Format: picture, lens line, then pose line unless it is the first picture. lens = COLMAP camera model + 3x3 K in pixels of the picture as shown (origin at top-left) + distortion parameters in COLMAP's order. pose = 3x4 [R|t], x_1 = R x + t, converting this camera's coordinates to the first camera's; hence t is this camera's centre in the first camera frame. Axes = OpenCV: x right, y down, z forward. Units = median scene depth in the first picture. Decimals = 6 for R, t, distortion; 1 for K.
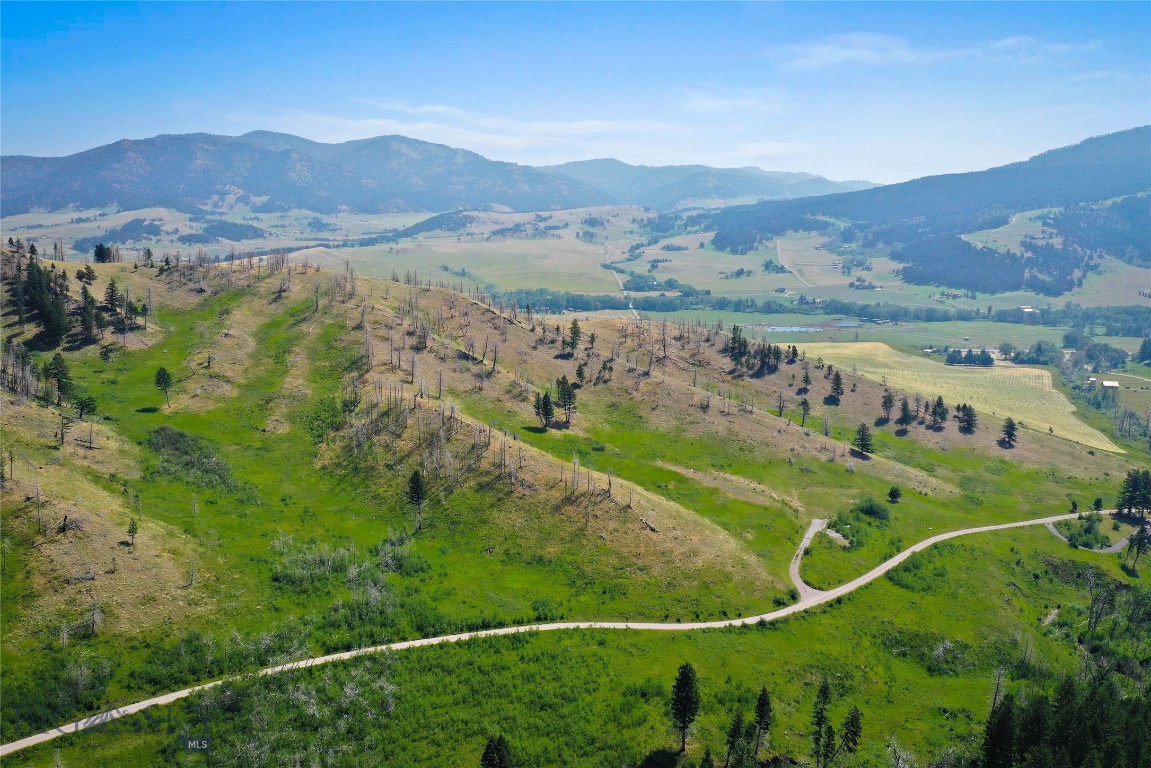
lens RADIAL K [[896.2, 0, 576.5], [0, 896.2, 385.0], [0, 0, 1]] dist [-0.005533, 0.001952]
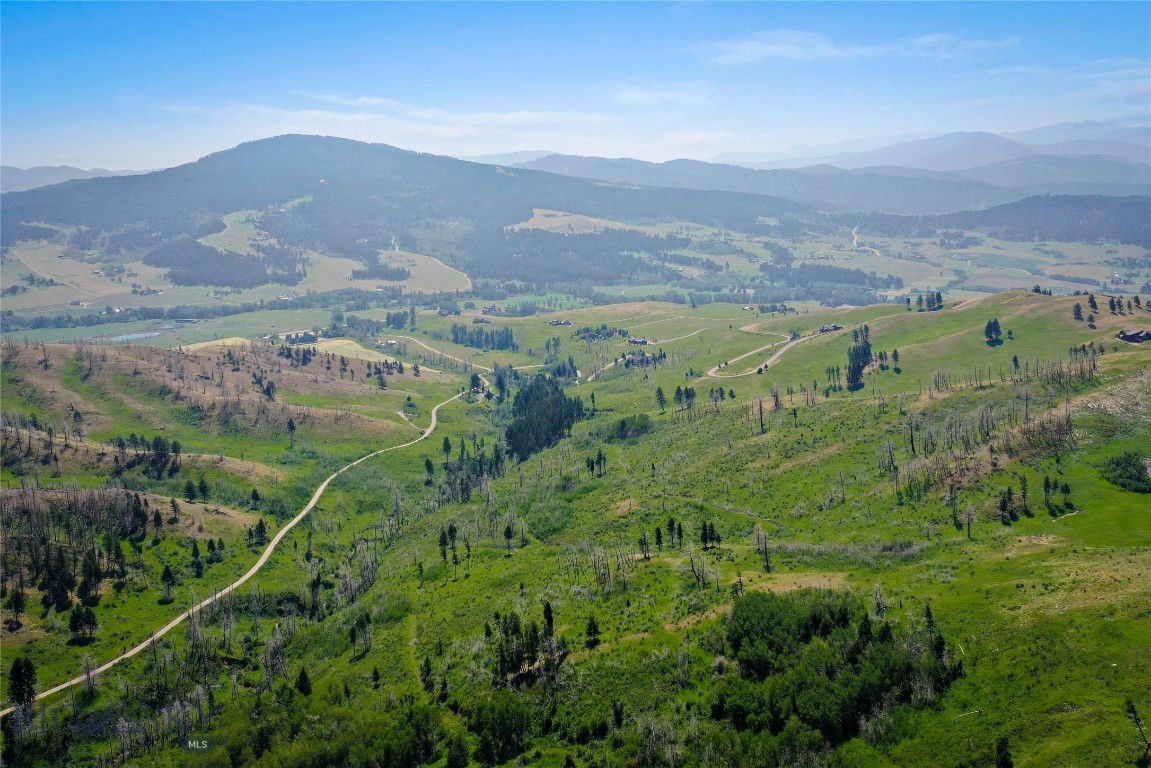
lens RADIAL K [[896.2, 0, 575.3], [0, 896.2, 382.1], [0, 0, 1]] dist [-0.005533, 0.001952]
pose [[0.620355, -0.180760, 0.763208, -1.099179], [0.161171, 0.981693, 0.101502, -0.089569], [-0.767583, 0.060039, 0.638131, -0.828310]]
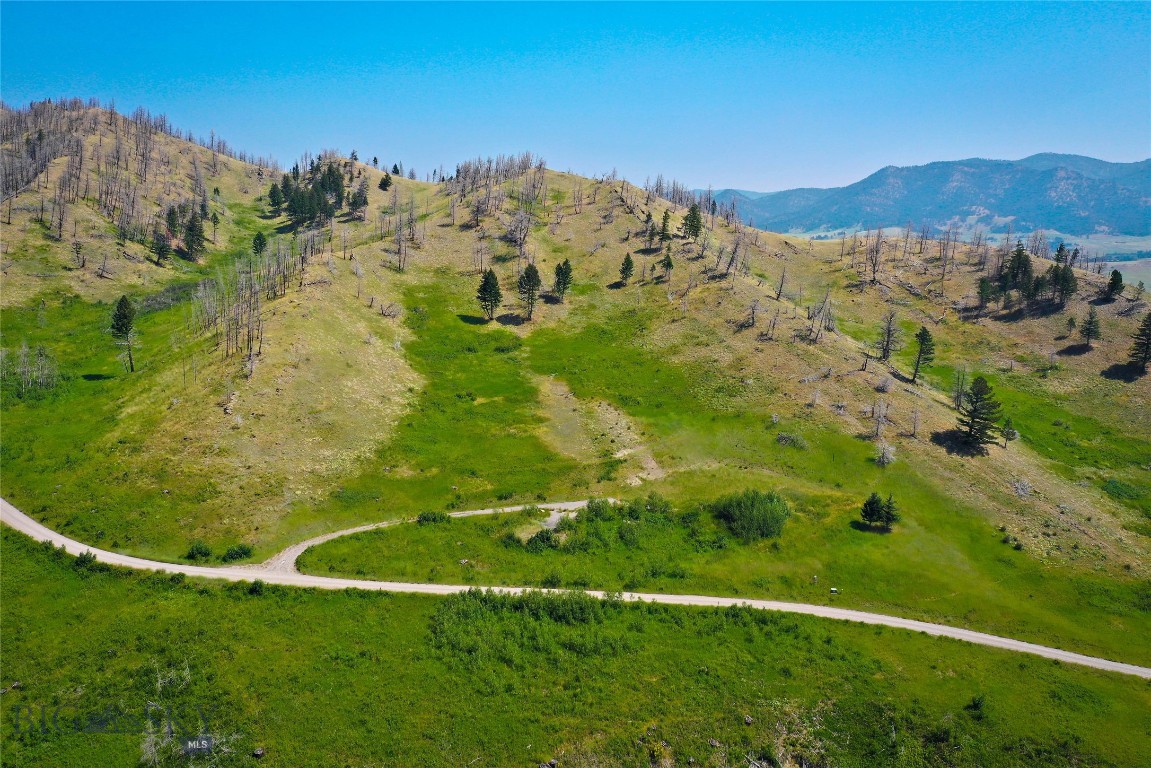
lens RADIAL K [[896.2, 0, 574.7], [0, 896.2, 382.7], [0, 0, 1]] dist [-0.005533, 0.001952]
pose [[0.668273, 0.121104, -0.733992, 0.499129], [-0.152867, 0.987960, 0.023827, 0.064586], [0.728040, 0.096280, 0.678740, 0.531533]]
